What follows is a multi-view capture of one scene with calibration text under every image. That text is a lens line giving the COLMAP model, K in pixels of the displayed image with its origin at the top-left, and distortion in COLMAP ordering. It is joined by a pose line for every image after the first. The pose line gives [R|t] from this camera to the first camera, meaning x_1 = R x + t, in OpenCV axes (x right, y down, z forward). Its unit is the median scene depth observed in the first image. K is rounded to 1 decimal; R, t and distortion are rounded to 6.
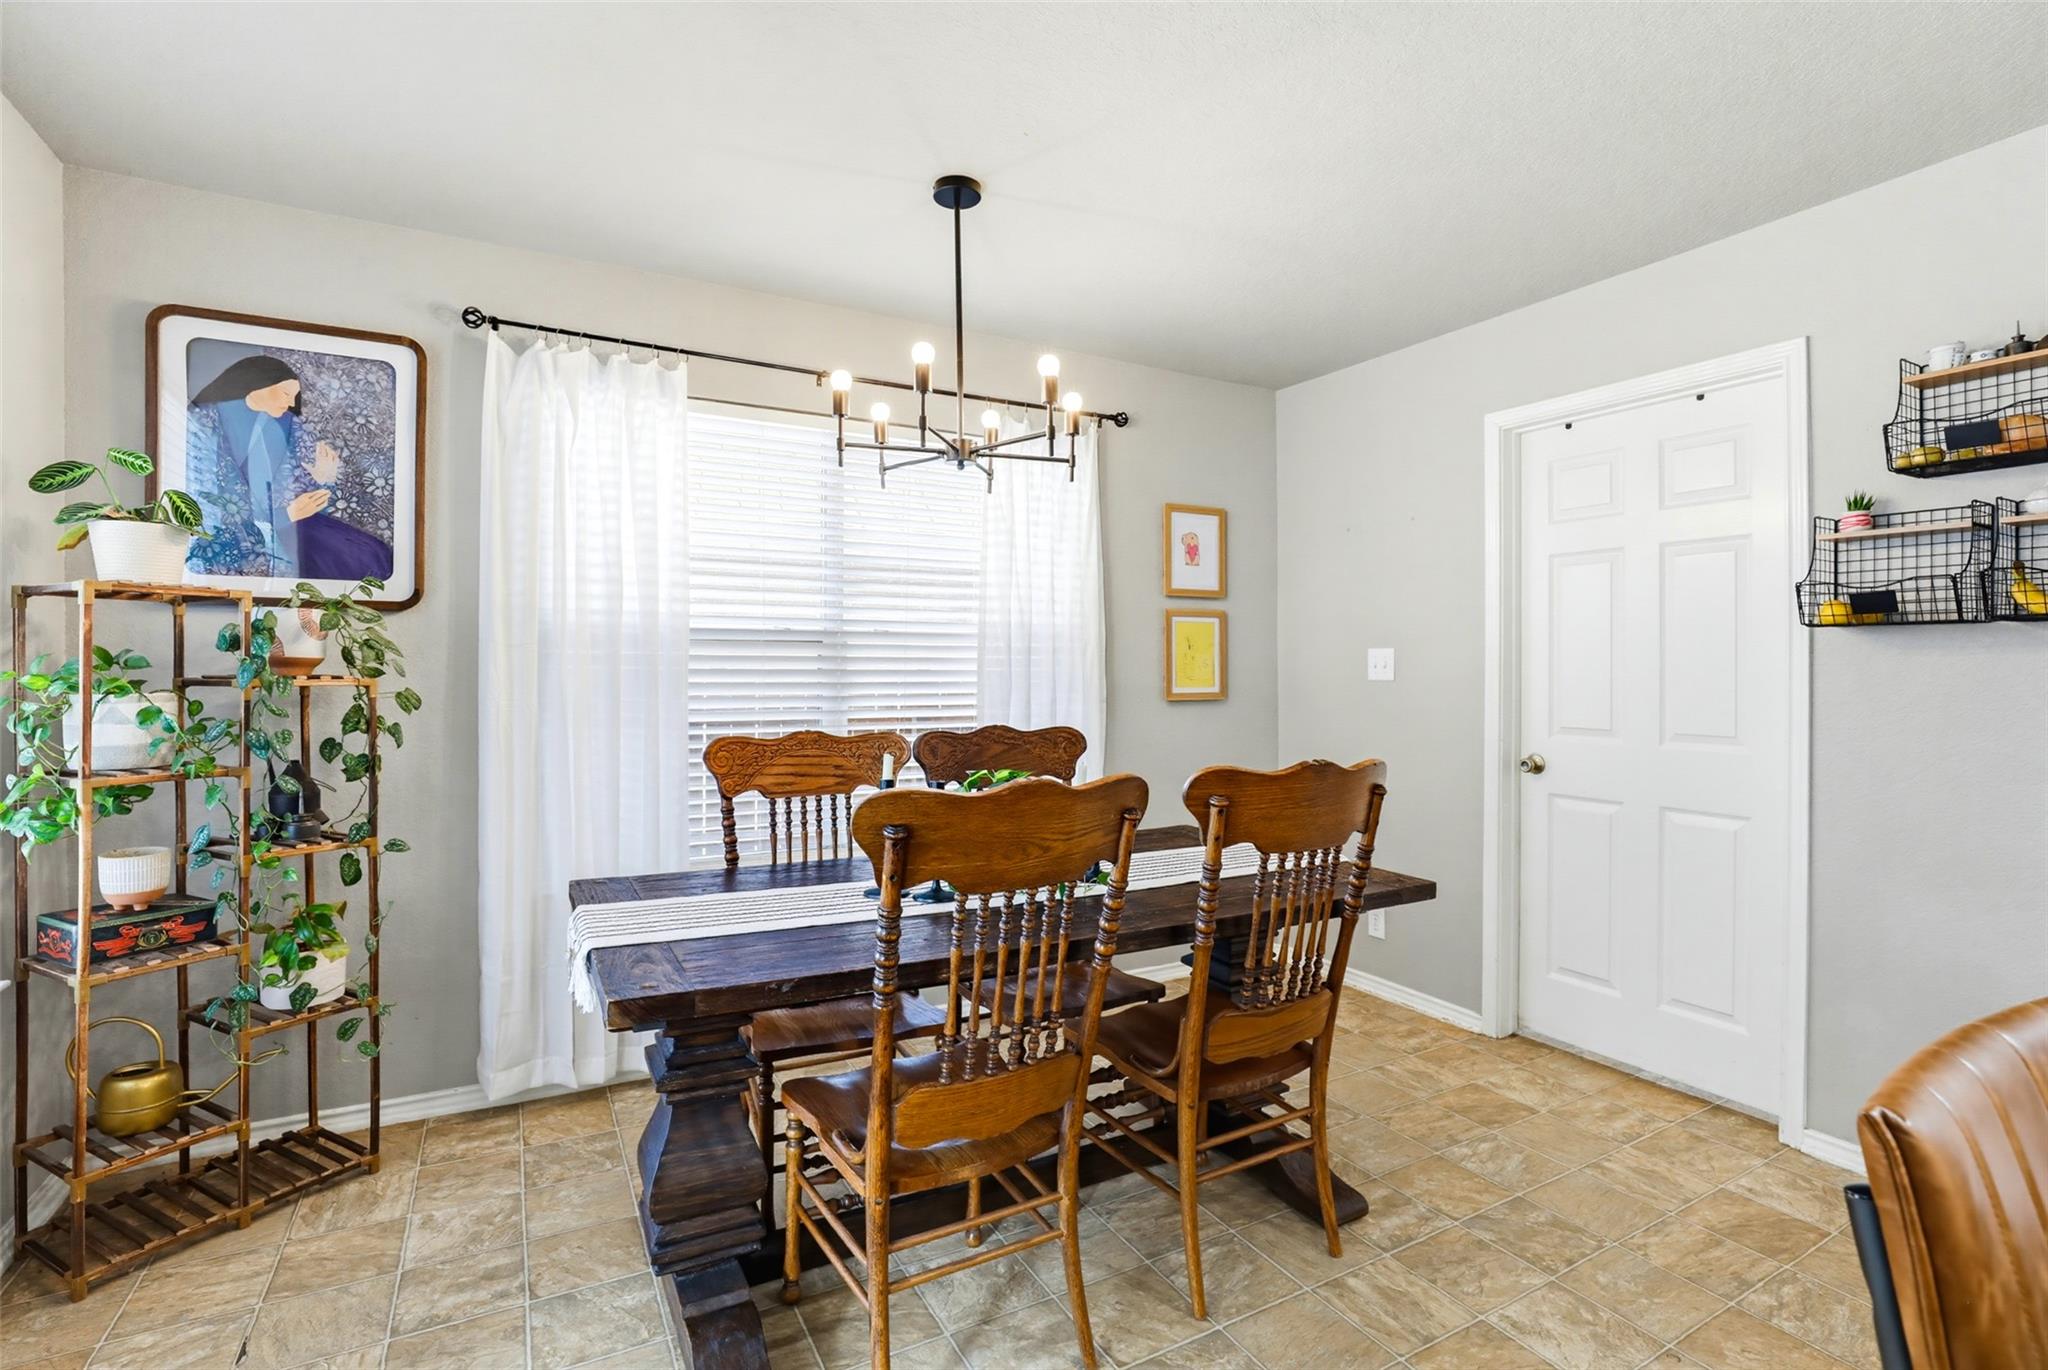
lens RADIAL K [[939.3, 0, 1033.6], [0, 939.3, 666.1], [0, 0, 1]] dist [-0.048912, 0.014440]
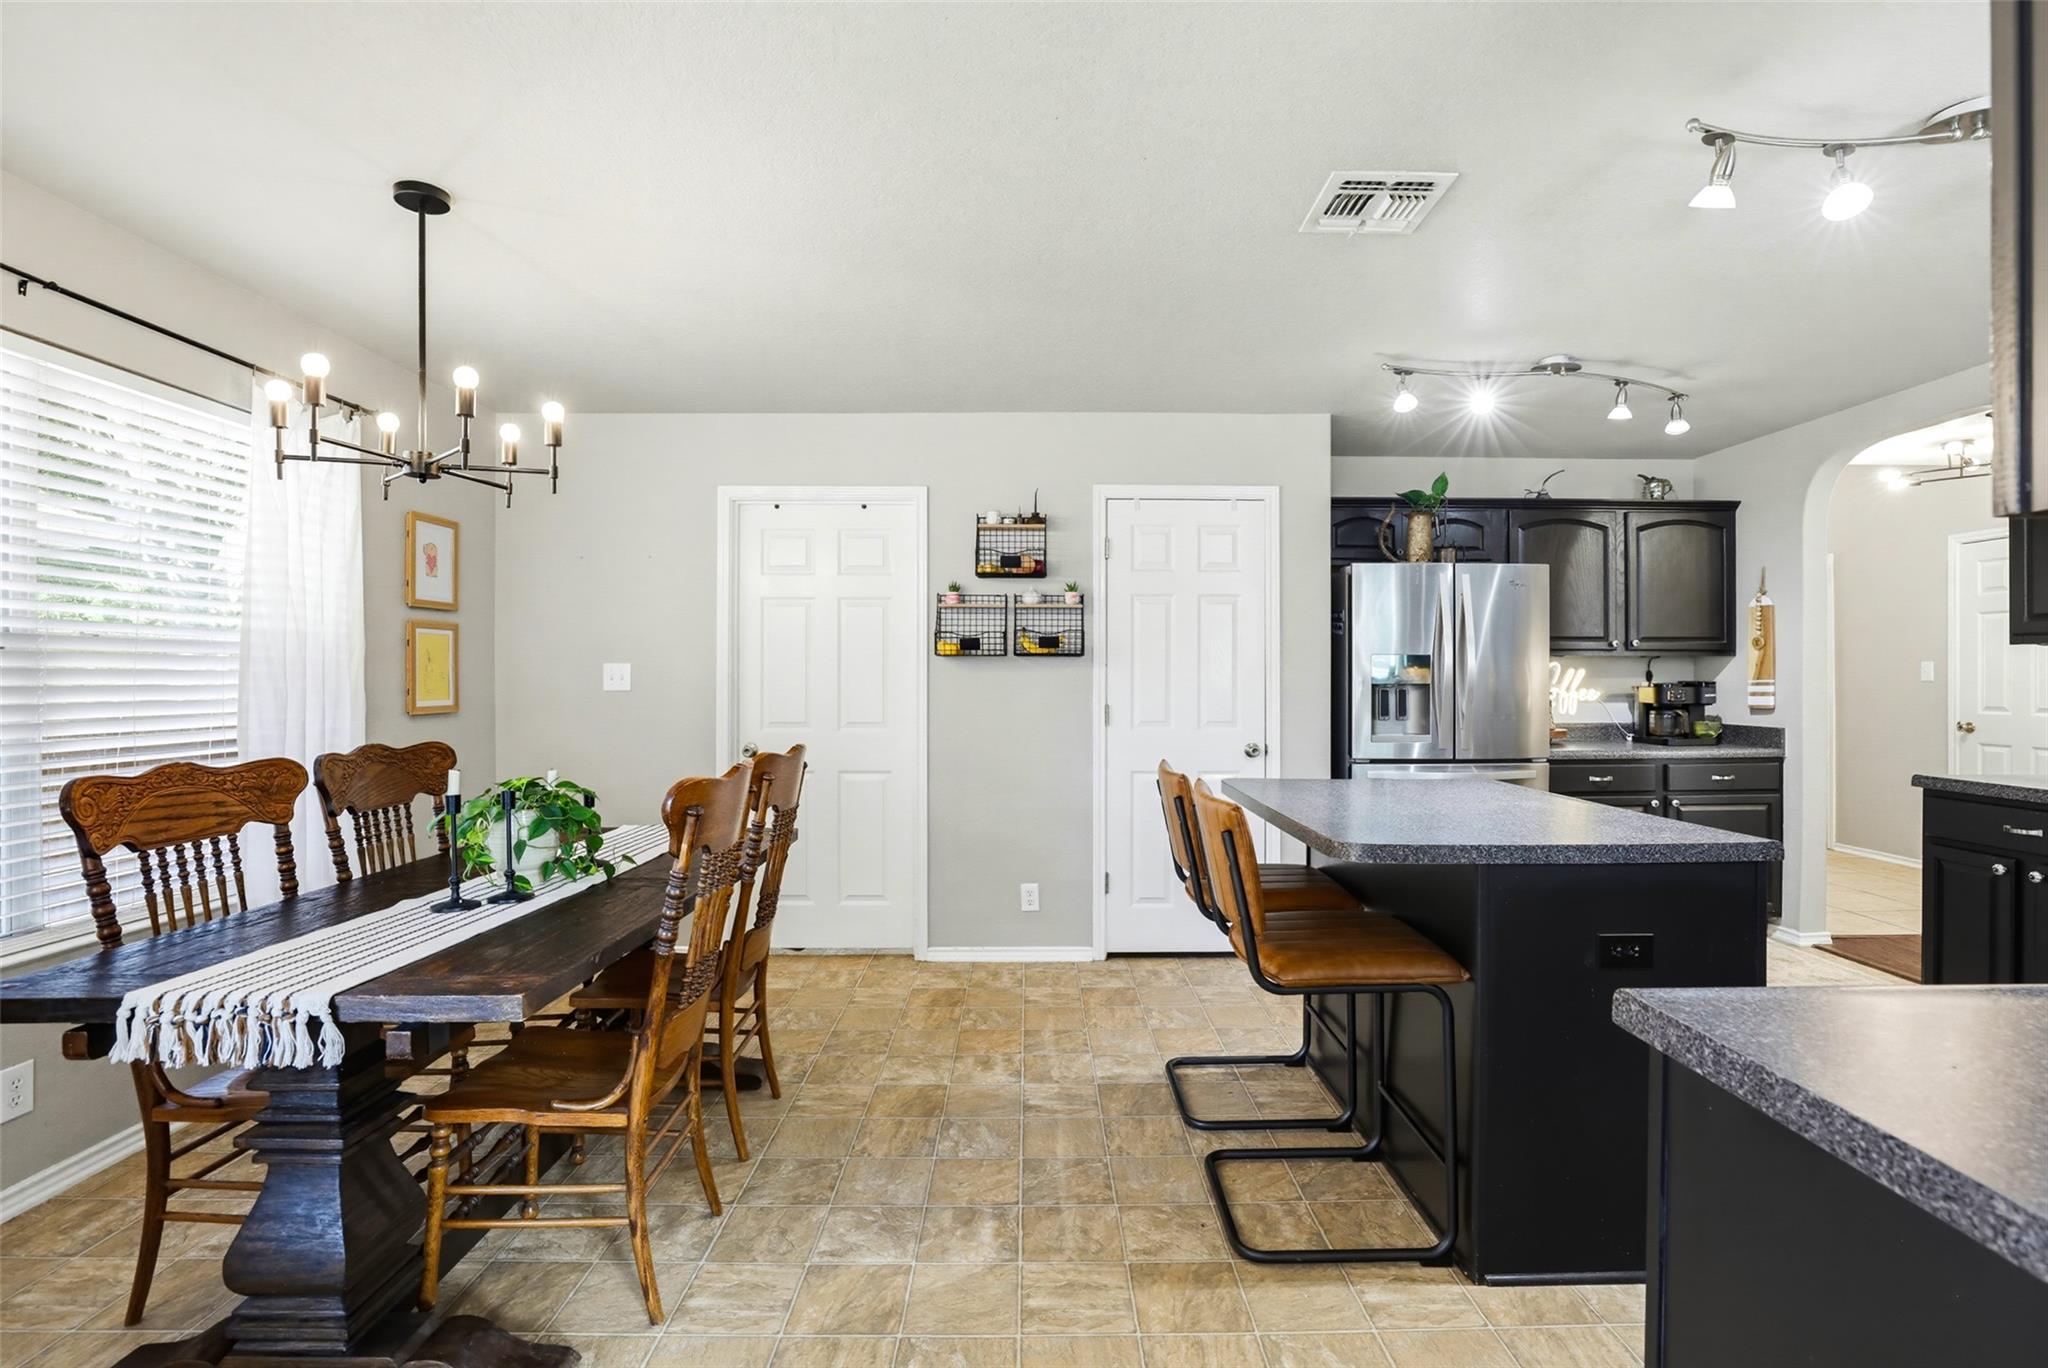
lens RADIAL K [[942.1, 0, 1019.8], [0, 942.1, 667.8], [0, 0, 1]] dist [-0.037185, 0.000746]
pose [[0.490103, 0.005227, 0.871649, -0.576229], [0.000566, 0.999980, -0.006315, -0.007787], [-0.871664, 0.003588, 0.490090, -0.021092]]
